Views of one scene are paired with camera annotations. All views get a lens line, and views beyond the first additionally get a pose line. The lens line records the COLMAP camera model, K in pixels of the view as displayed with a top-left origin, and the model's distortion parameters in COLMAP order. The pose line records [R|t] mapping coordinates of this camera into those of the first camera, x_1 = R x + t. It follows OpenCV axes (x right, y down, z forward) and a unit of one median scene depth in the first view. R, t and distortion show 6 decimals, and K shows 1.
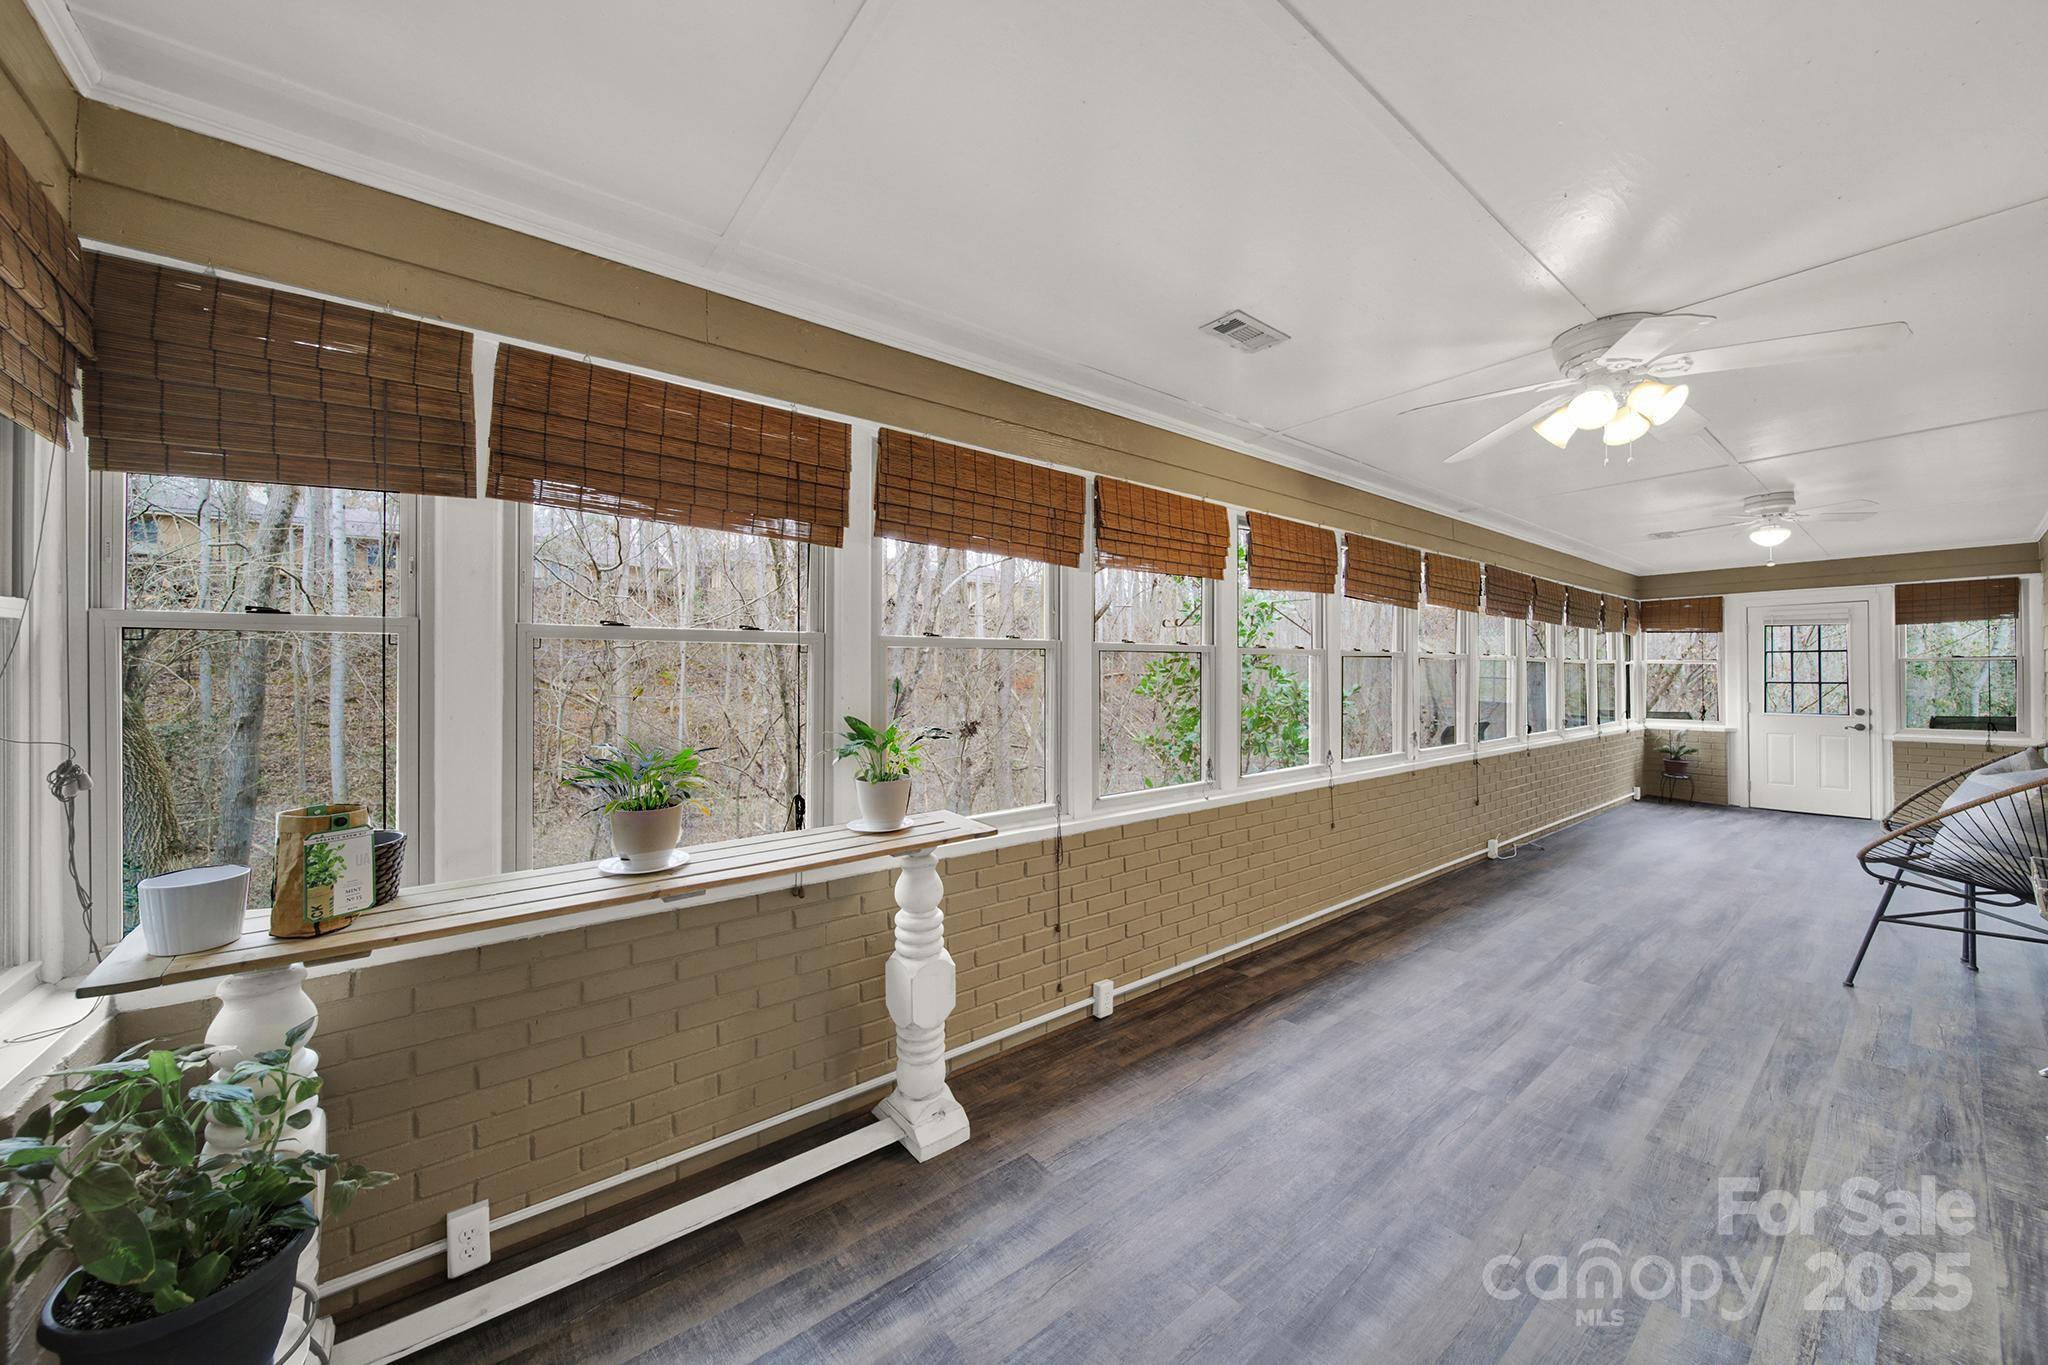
lens RADIAL K [[736.6, 0, 1023.2], [0, 736.6, 670.0], [0, 0, 1]] dist [-0.006484, -0.000433]
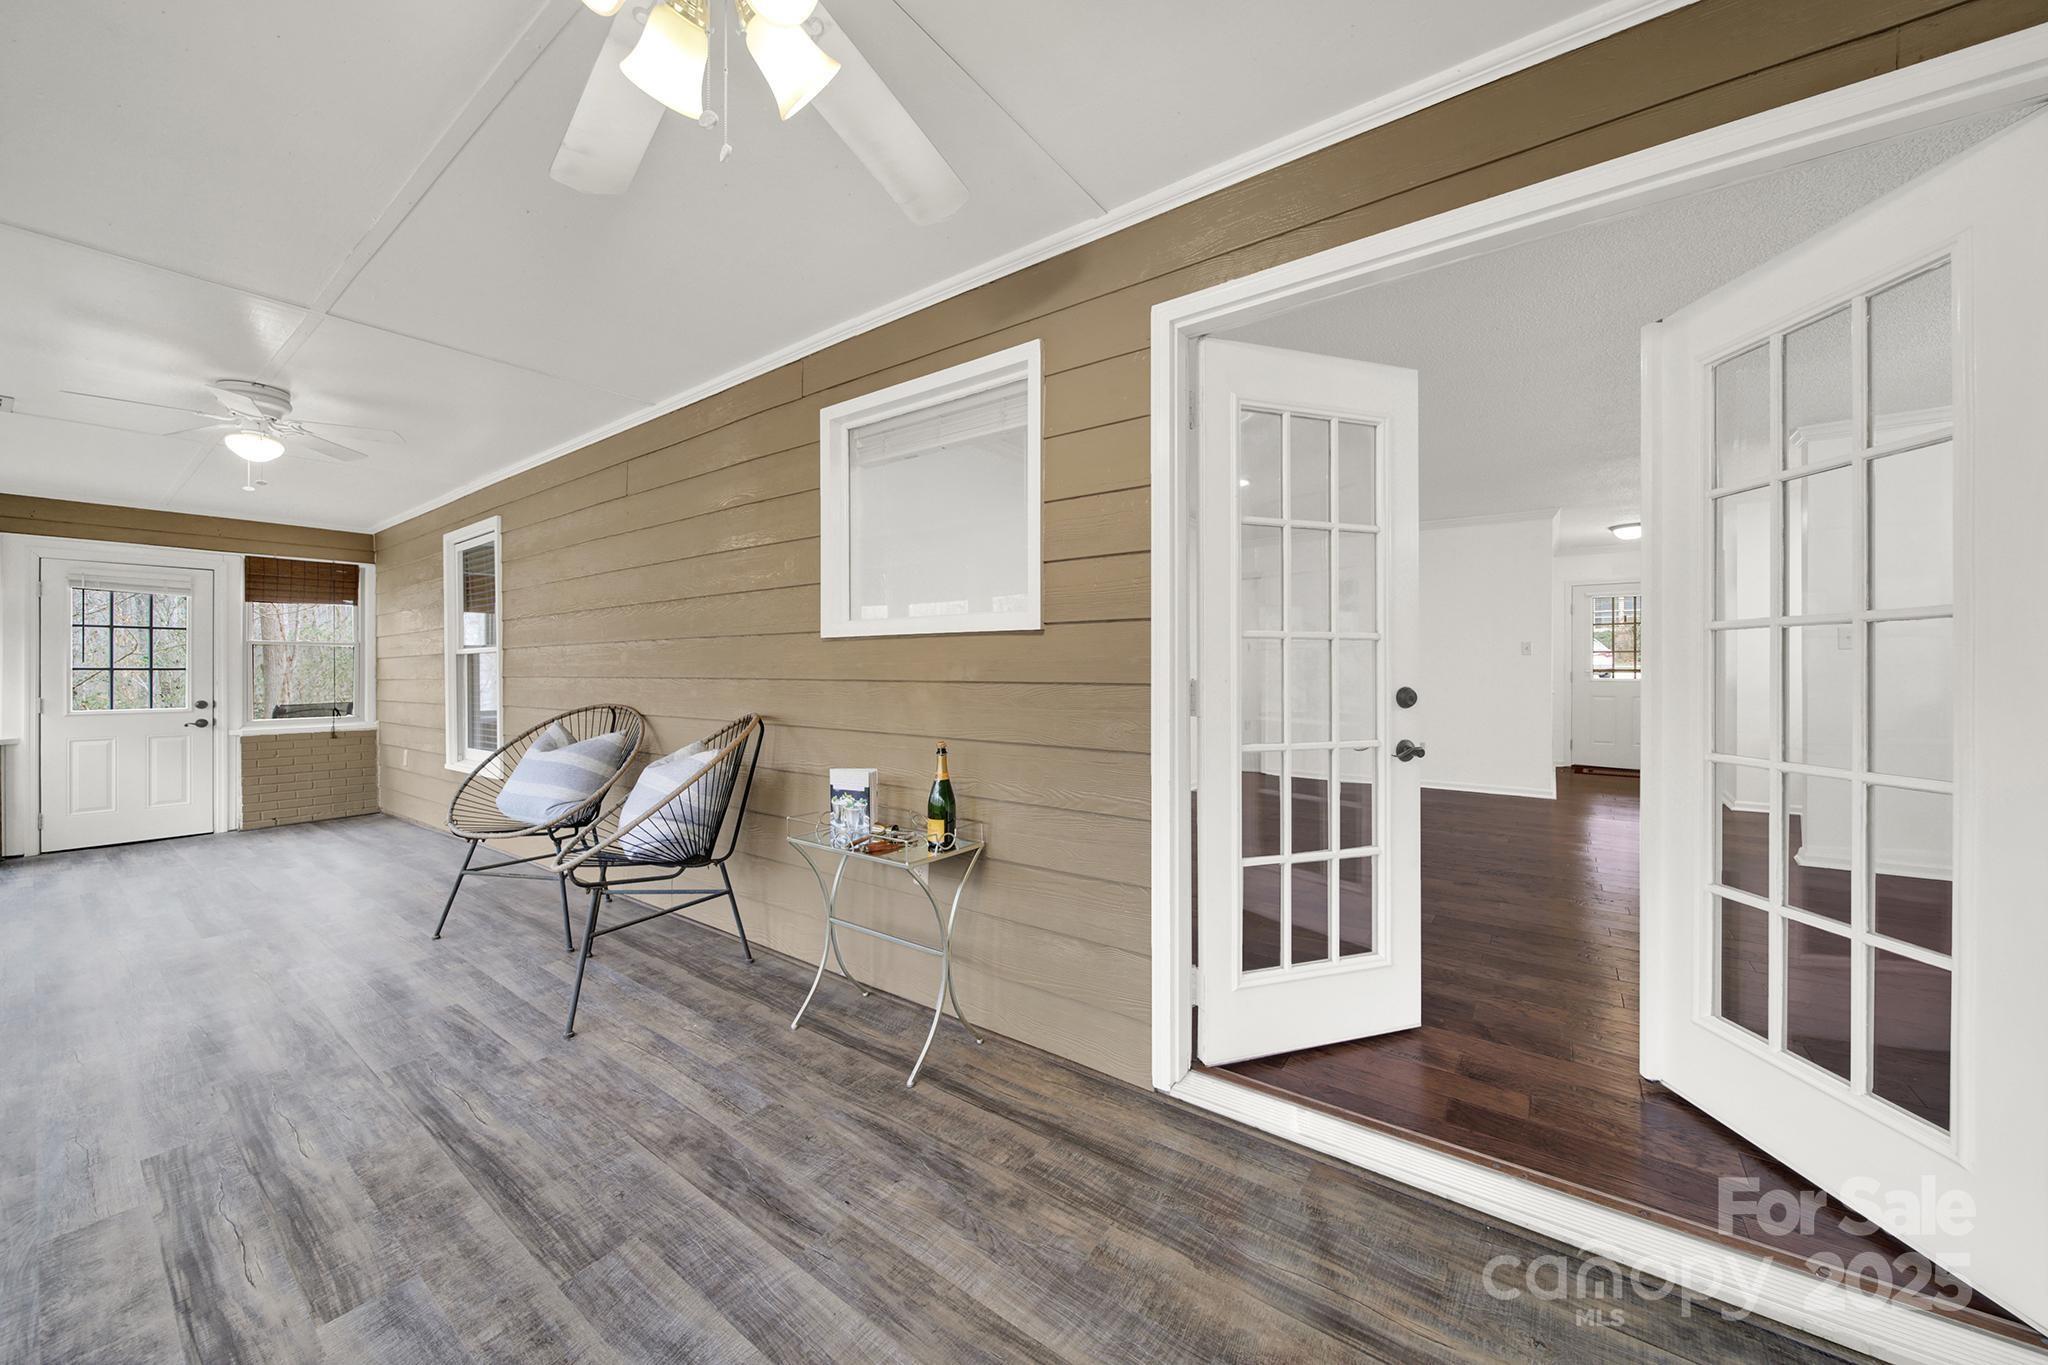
lens RADIAL K [[736.6, 0, 1023.2], [0, 736.6, 670.0], [0, 0, 1]] dist [-0.006484, -0.000433]
pose [[-0.266799, 0.004077, 0.963743, 0.241772], [-0.002630, 0.999984, -0.004959, 0.044383], [-0.963749, -0.003857, -0.266784, 0.716357]]
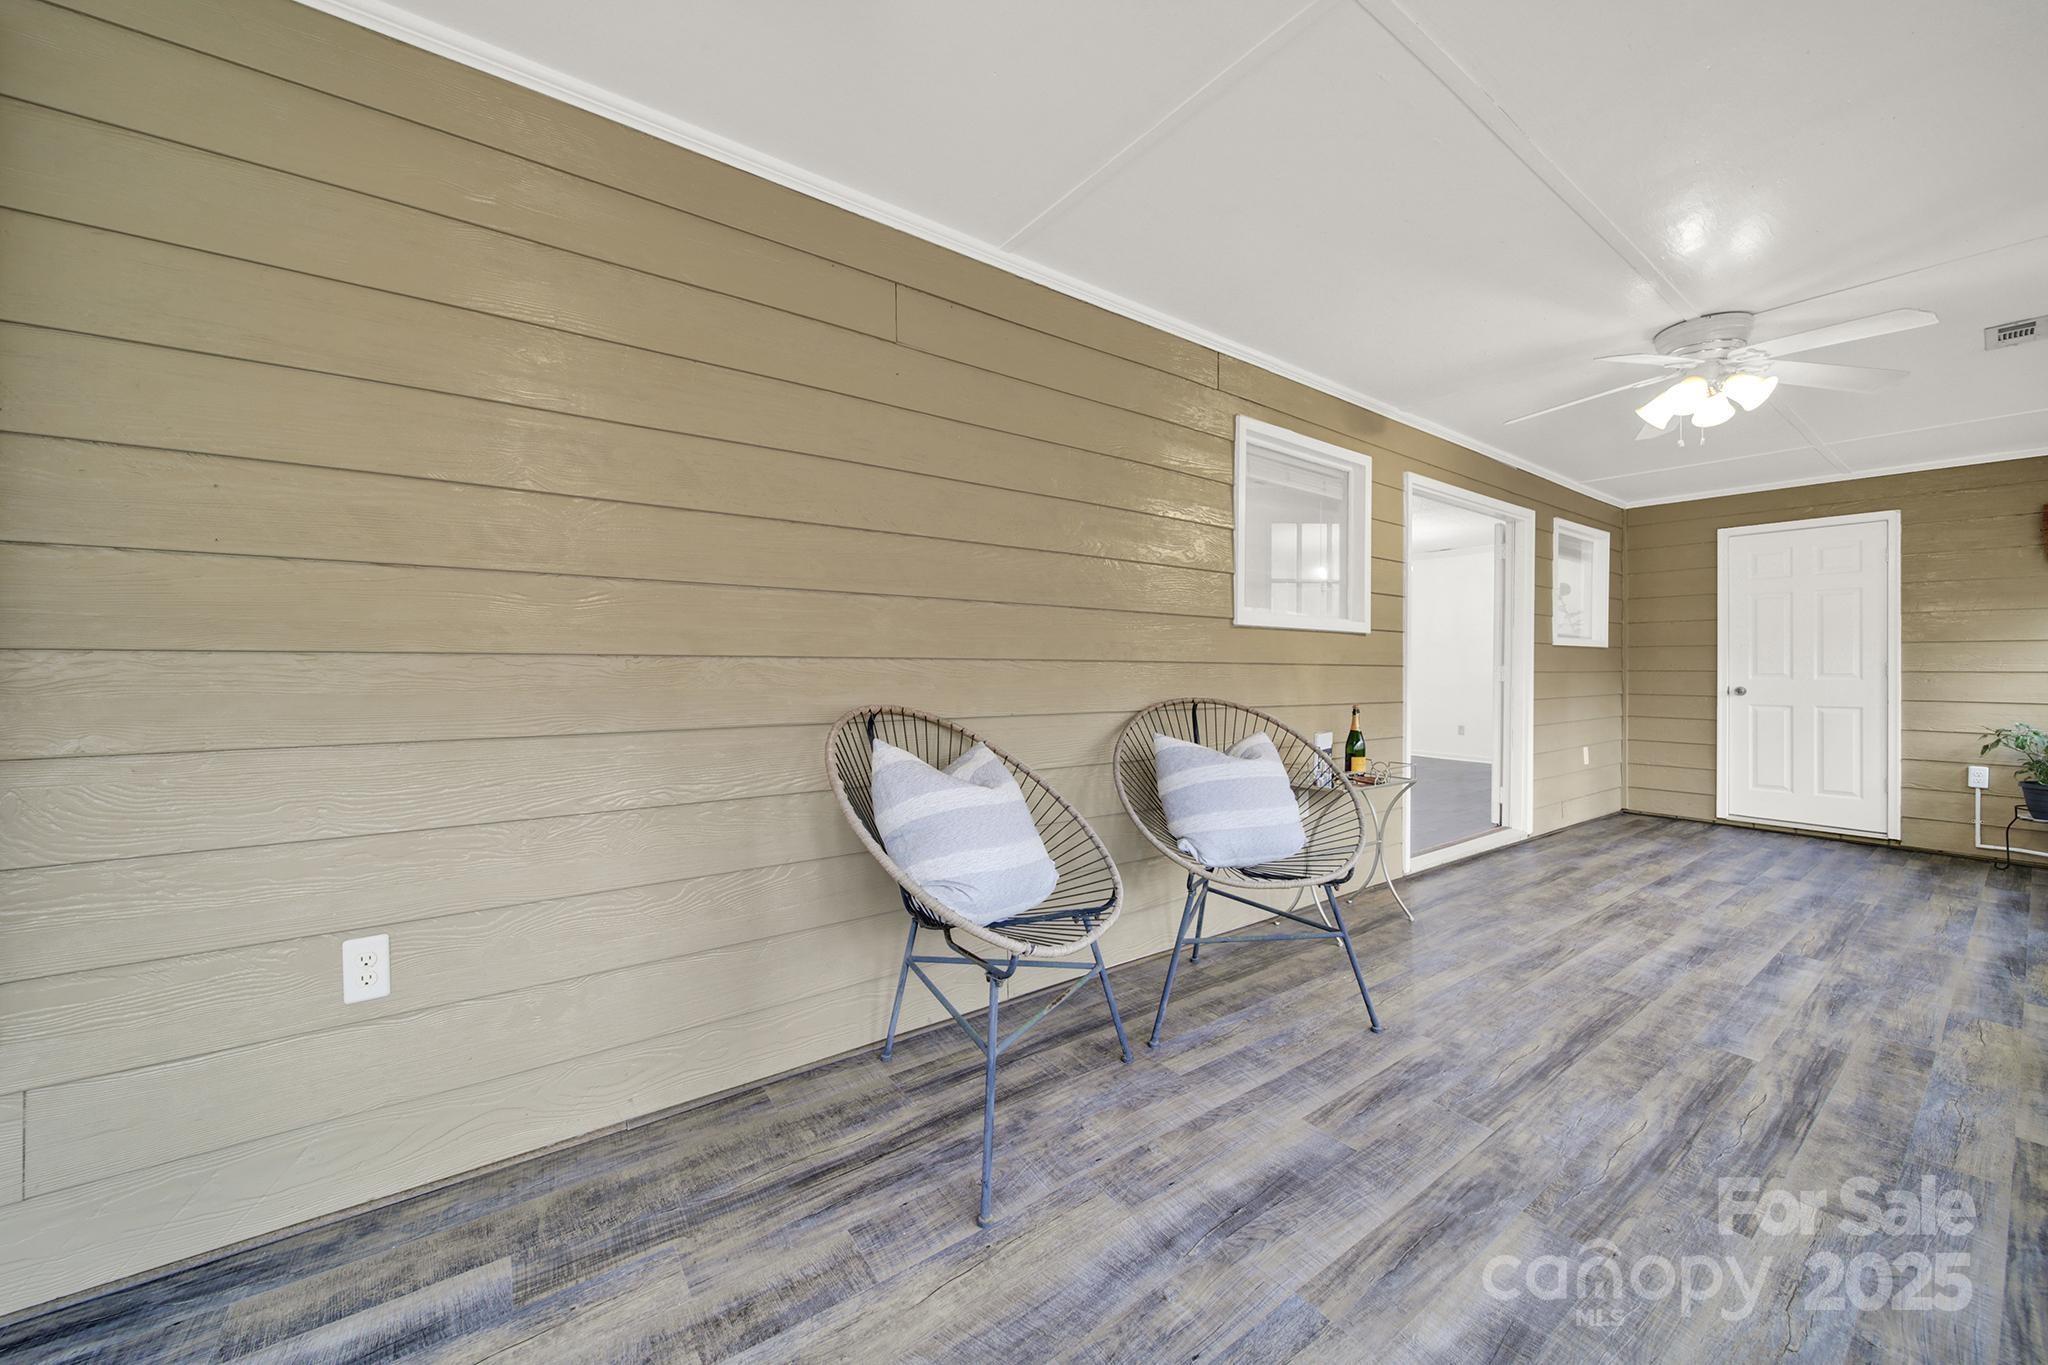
lens RADIAL K [[736.6, 0, 1023.2], [0, 736.6, 670.0], [0, 0, 1]] dist [-0.006484, -0.000433]
pose [[-0.998691, -0.000417, 0.051141, 1.402394], [-0.000508, 0.999998, -0.001767, 0.060553], [-0.051140, -0.001791, -0.998690, 1.707465]]
